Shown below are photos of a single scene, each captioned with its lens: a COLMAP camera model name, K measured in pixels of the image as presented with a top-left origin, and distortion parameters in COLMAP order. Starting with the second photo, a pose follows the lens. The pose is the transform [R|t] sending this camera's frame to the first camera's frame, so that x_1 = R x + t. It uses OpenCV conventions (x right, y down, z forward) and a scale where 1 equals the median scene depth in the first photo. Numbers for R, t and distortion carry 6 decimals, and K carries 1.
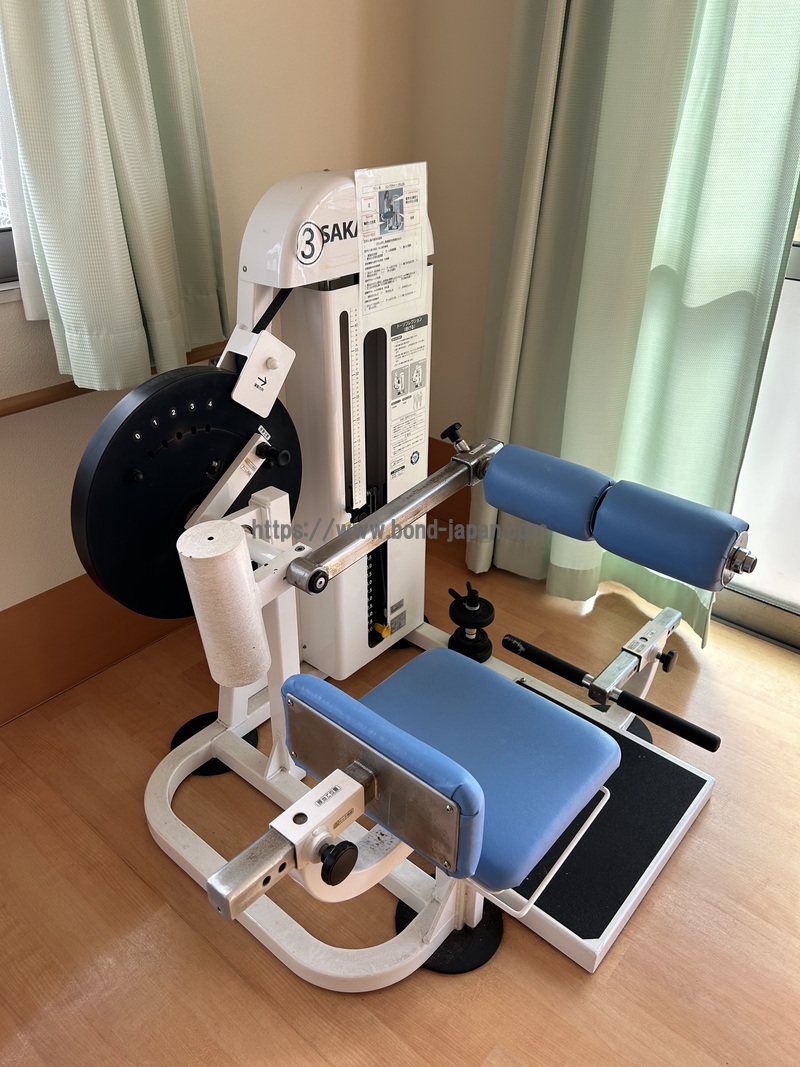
lens RADIAL K [[805.1, 0, 401.8], [0, 805.1, 525.7], [0, 0, 1]] dist [0.046541, -0.004239]
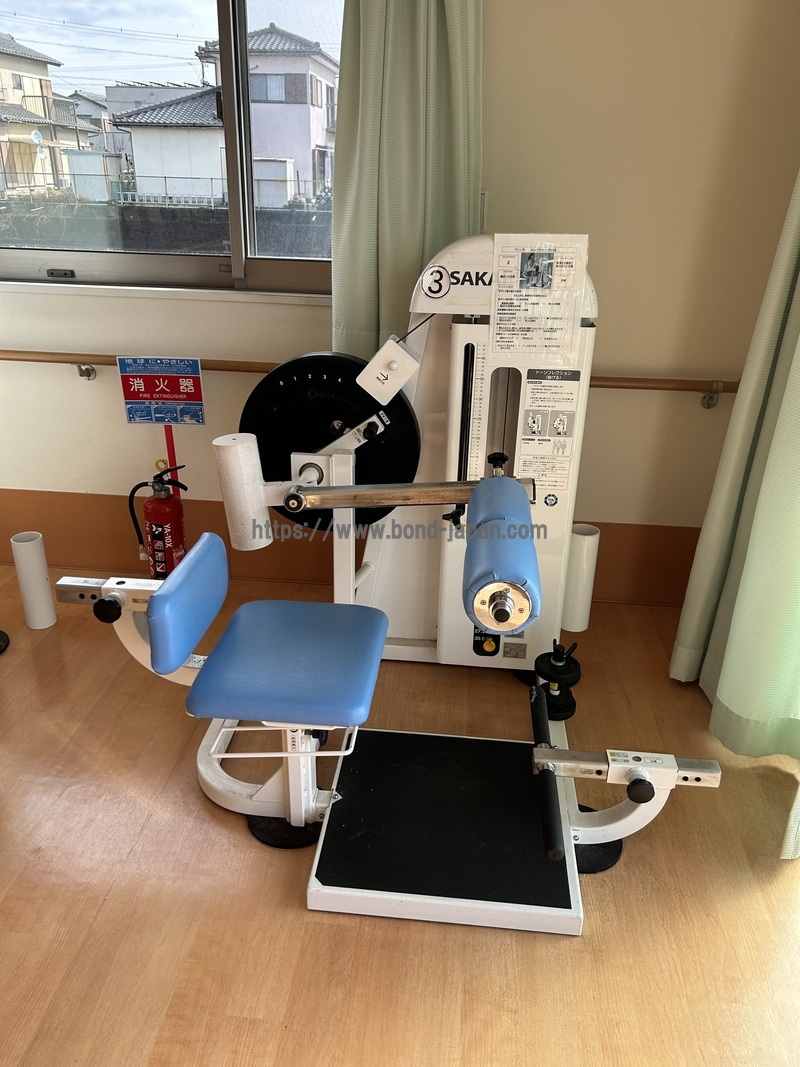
lens RADIAL K [[756.6, 0, 400.0], [0, 756.6, 533.5], [0, 0, 1]] dist [0.019456, -0.009334]
pose [[0.580121, 0.320836, -0.748681, 0.826077], [-0.412302, 0.908370, 0.069792, -0.038176], [0.702472, 0.268195, 0.659246, 0.240919]]
